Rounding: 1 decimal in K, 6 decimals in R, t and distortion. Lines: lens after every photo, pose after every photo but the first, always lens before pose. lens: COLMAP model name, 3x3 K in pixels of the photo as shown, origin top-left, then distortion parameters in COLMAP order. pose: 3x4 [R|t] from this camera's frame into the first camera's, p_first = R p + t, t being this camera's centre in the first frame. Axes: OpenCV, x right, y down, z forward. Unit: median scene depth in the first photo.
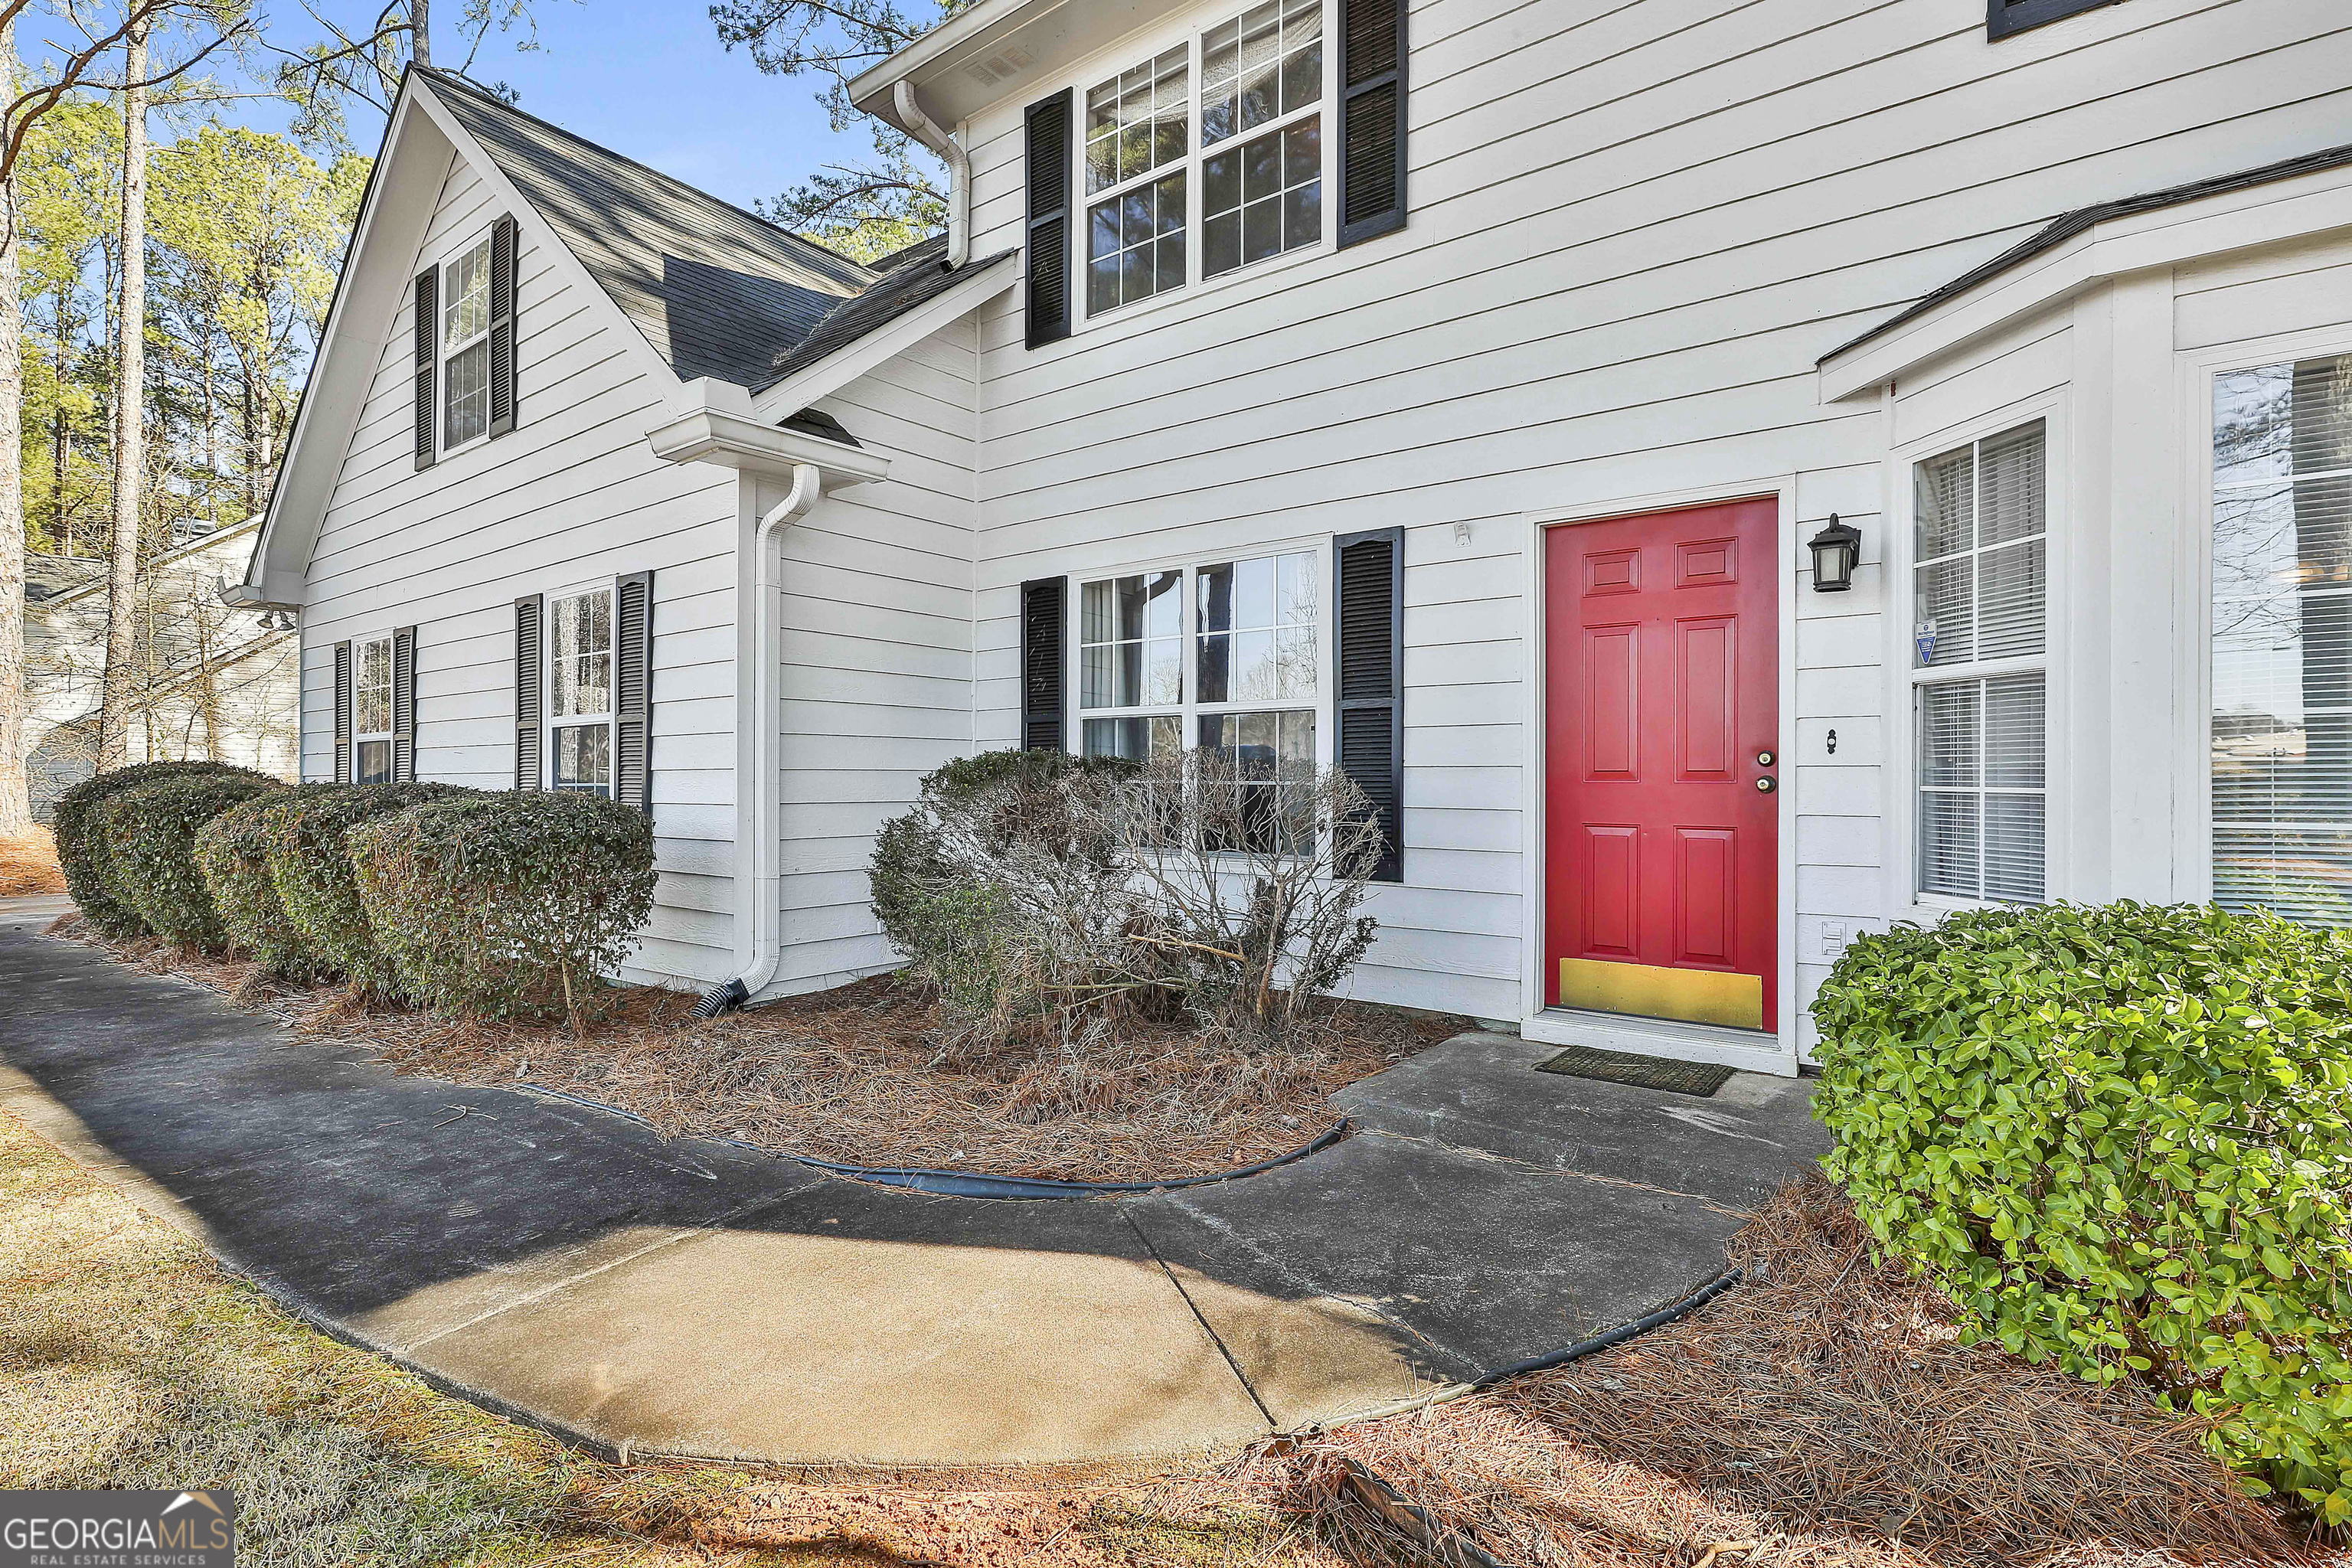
lens RADIAL K [[1125.6, 0, 1180.4], [0, 1125.6, 789.6], [0, 0, 1]] dist [-0.008372, 0.005850]
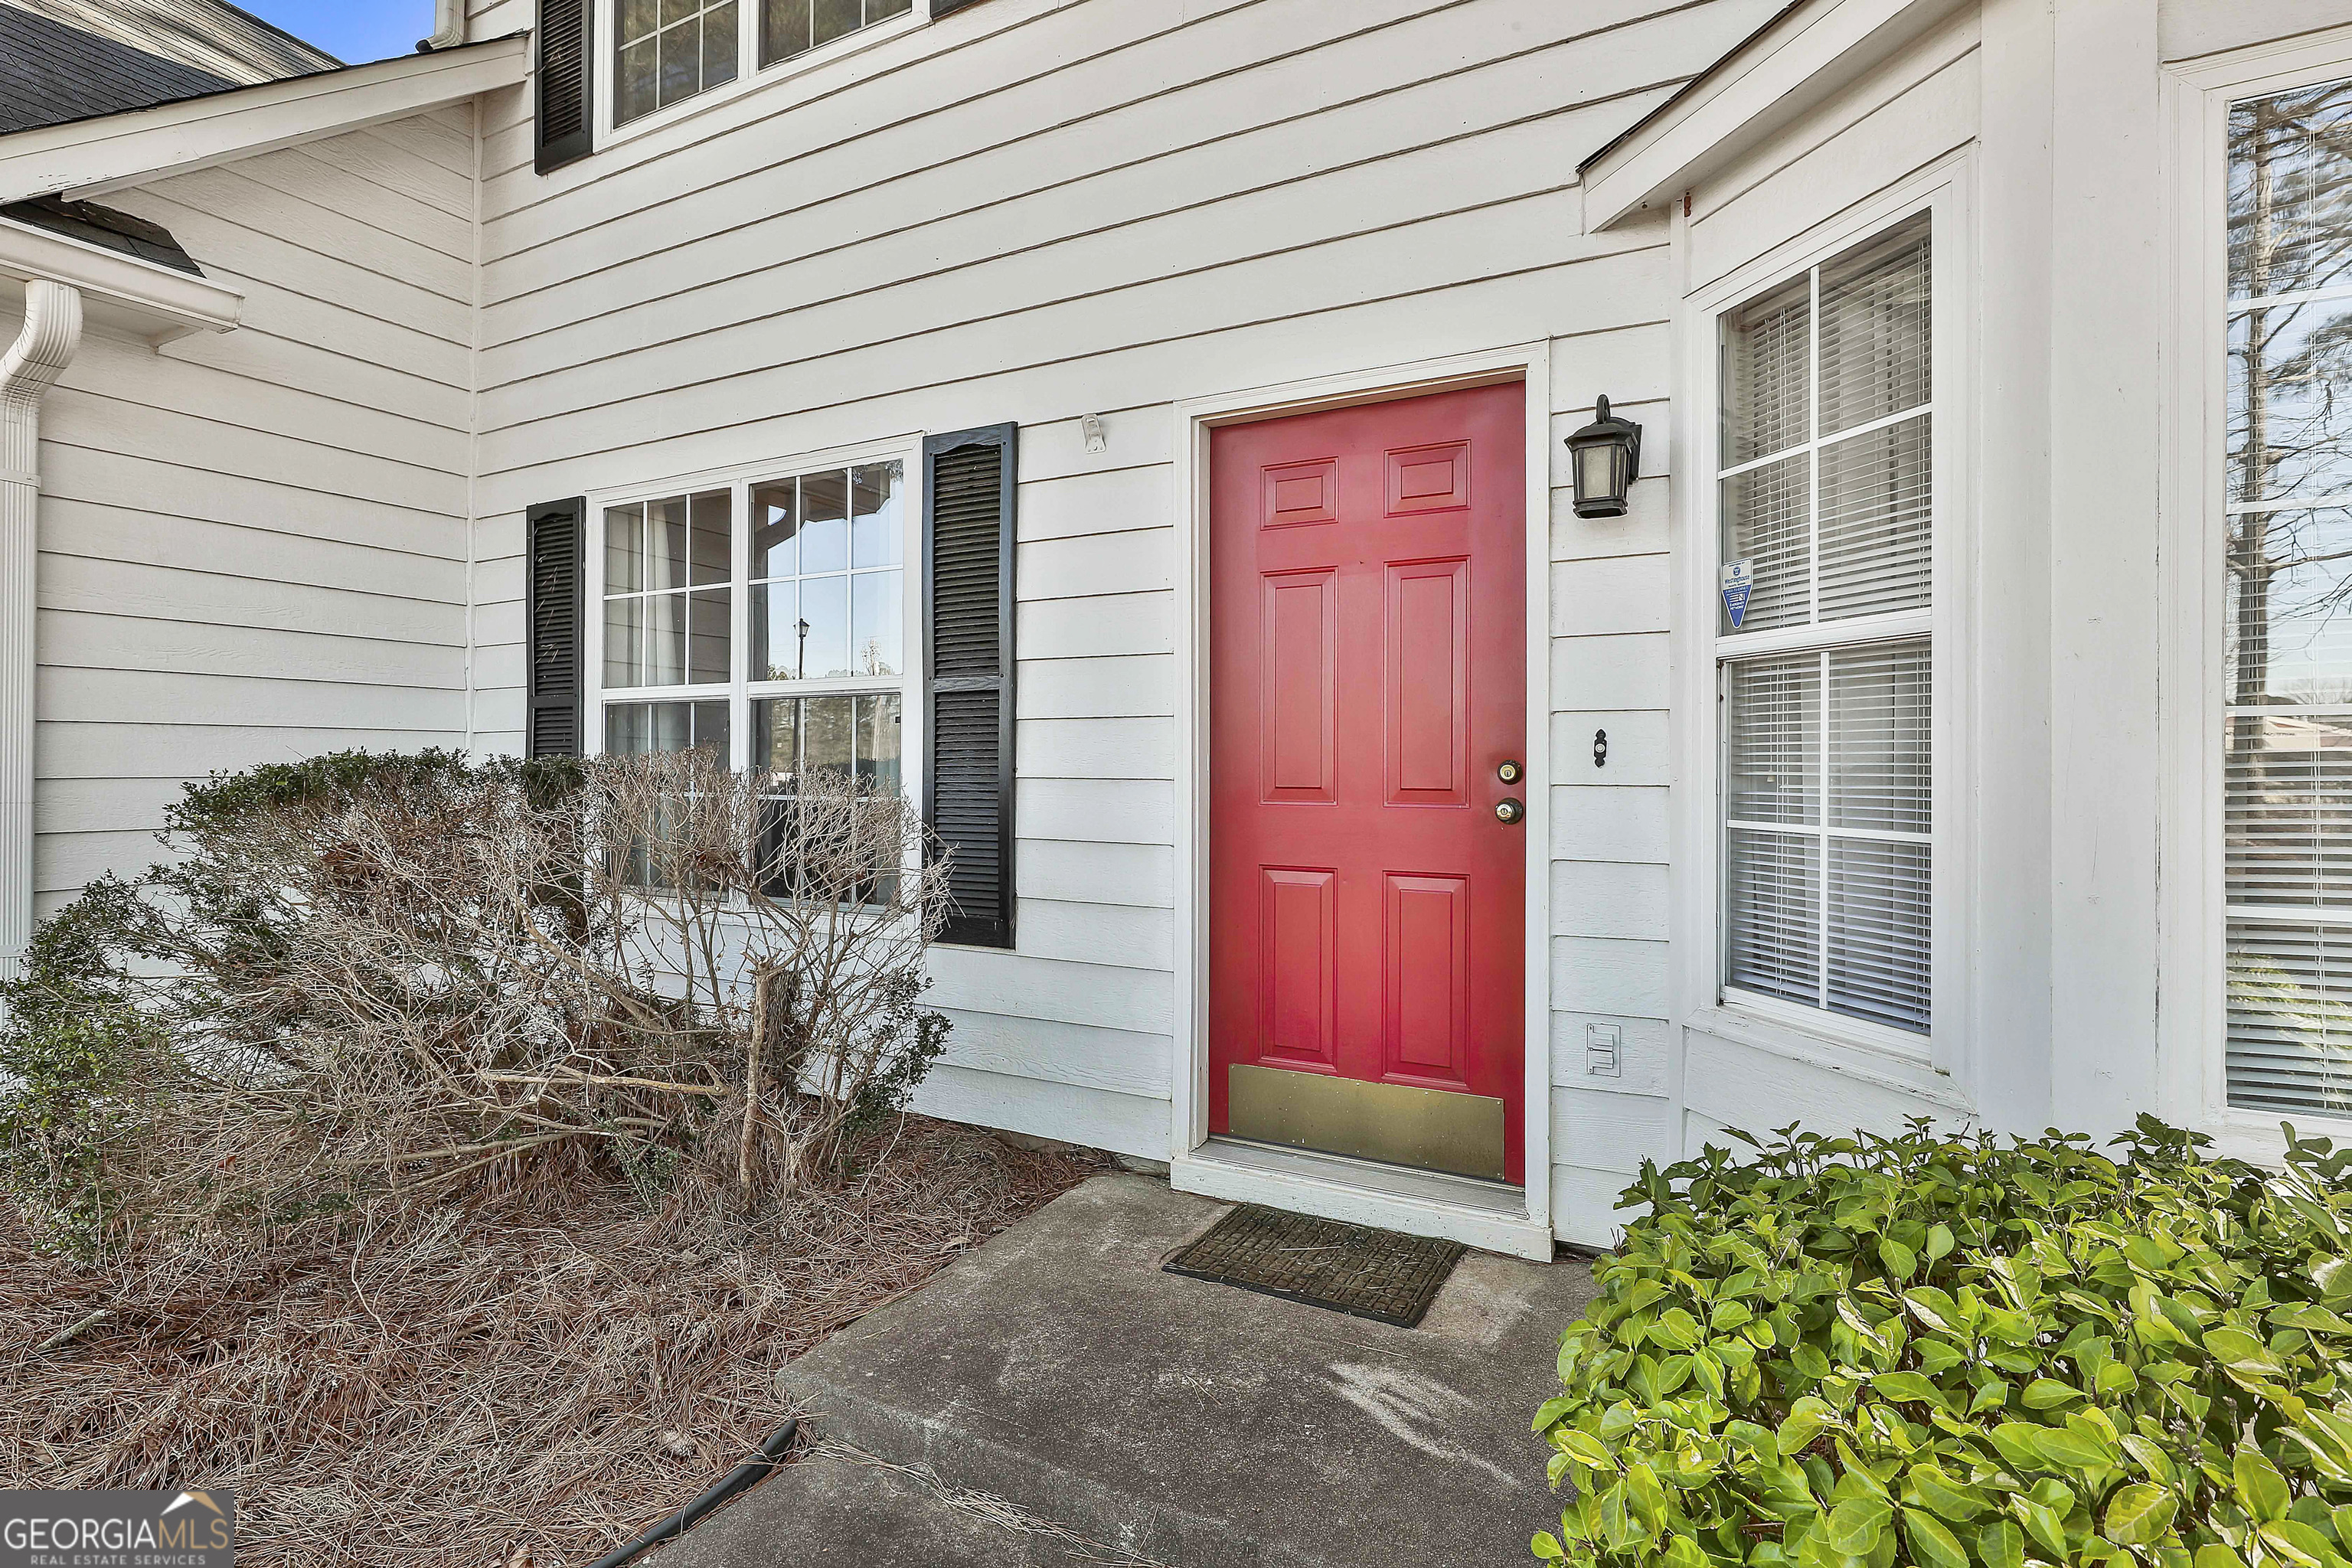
lens RADIAL K [[1125.6, 0, 1181.8], [0, 1125.6, 772.4], [0, 0, 1]] dist [-0.008372, 0.005850]
pose [[0.987071, -0.000640, 0.160284, 0.206859], [0.001007, 0.999997, -0.002206, -0.023966], [-0.160282, 0.002339, 0.987068, 0.347169]]
